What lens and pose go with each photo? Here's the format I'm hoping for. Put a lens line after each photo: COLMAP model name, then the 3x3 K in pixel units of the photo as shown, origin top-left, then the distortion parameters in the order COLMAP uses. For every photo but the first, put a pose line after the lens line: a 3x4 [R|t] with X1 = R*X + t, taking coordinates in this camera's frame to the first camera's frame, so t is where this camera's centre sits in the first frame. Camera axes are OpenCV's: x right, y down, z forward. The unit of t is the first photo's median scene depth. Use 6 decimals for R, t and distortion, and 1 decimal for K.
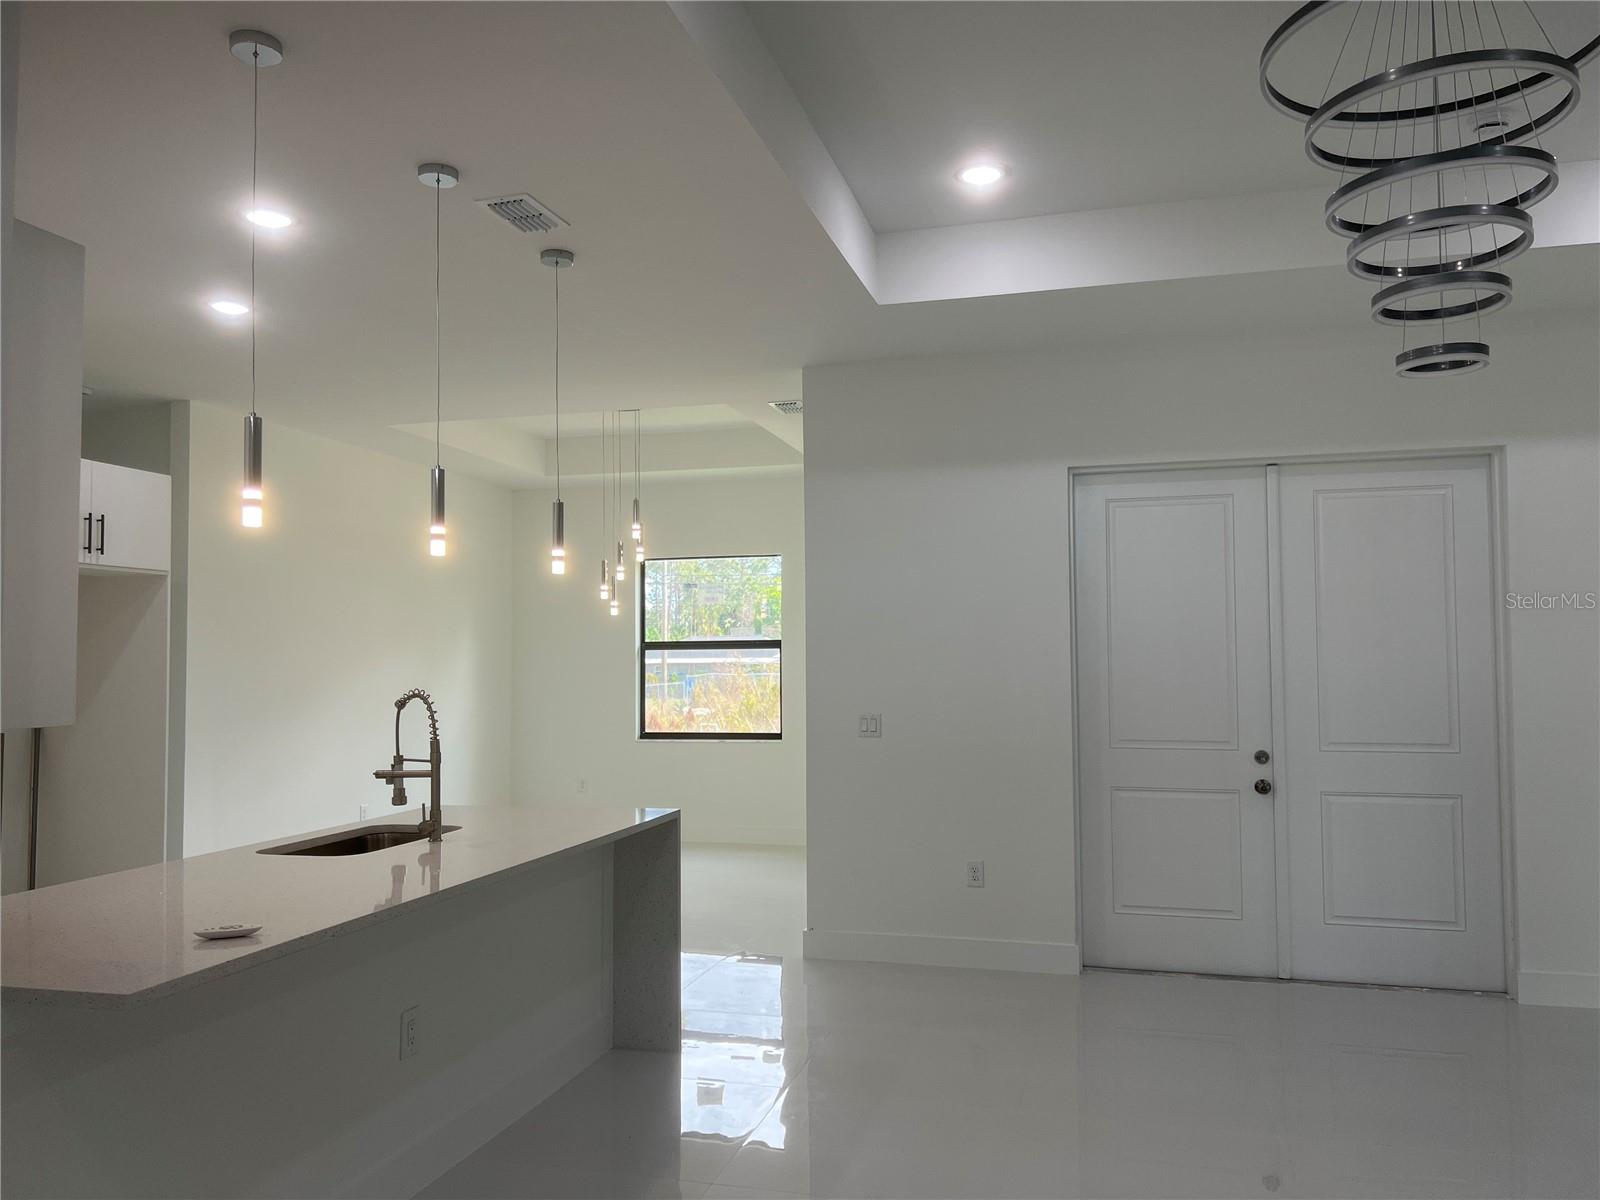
lens RADIAL K [[1214.7, 0, 804.3], [0, 1214.7, 590.2], [0, 0, 1]] dist [0.059089, -0.058450]
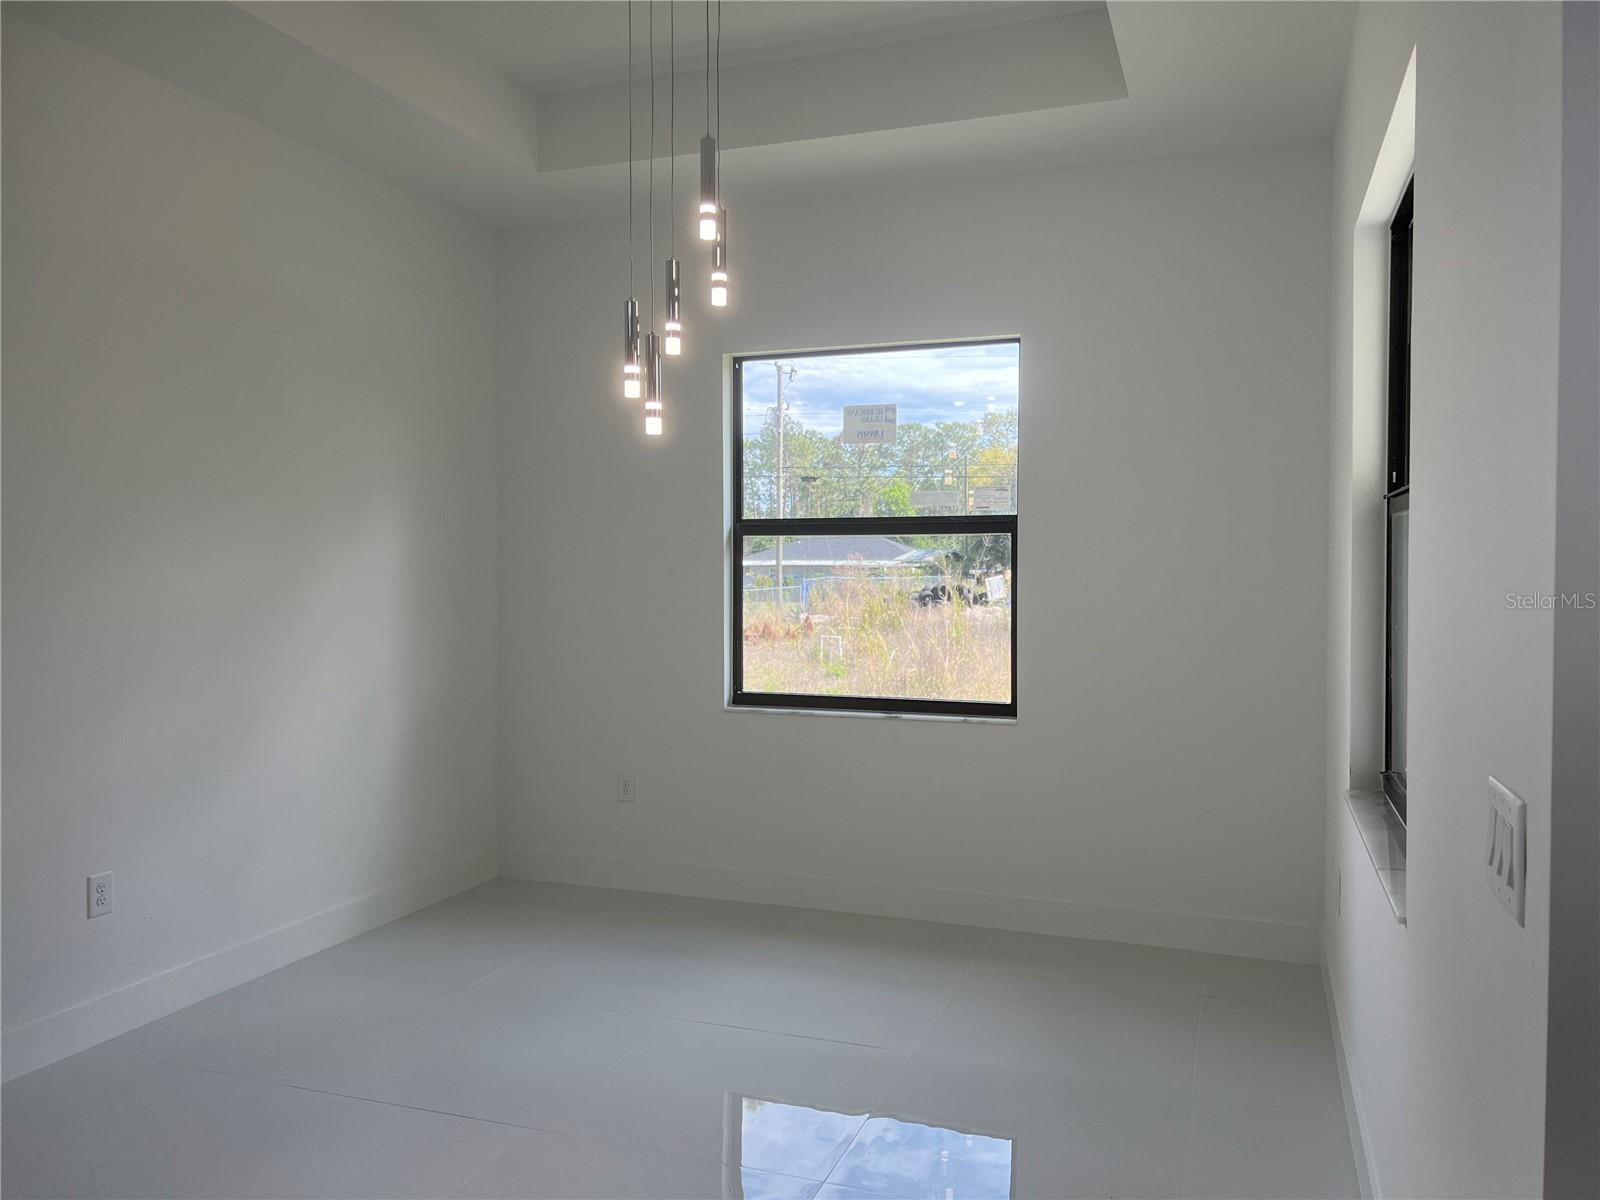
lens RADIAL K [[1214.7, 0, 804.3], [0, 1214.7, 590.2], [0, 0, 1]] dist [0.059089, -0.058450]
pose [[0.995567, 0.011188, -0.093388, -0.012152], [-0.003739, 0.996823, 0.079560, 0.006845], [0.093982, -0.078858, 0.992446, 0.106083]]
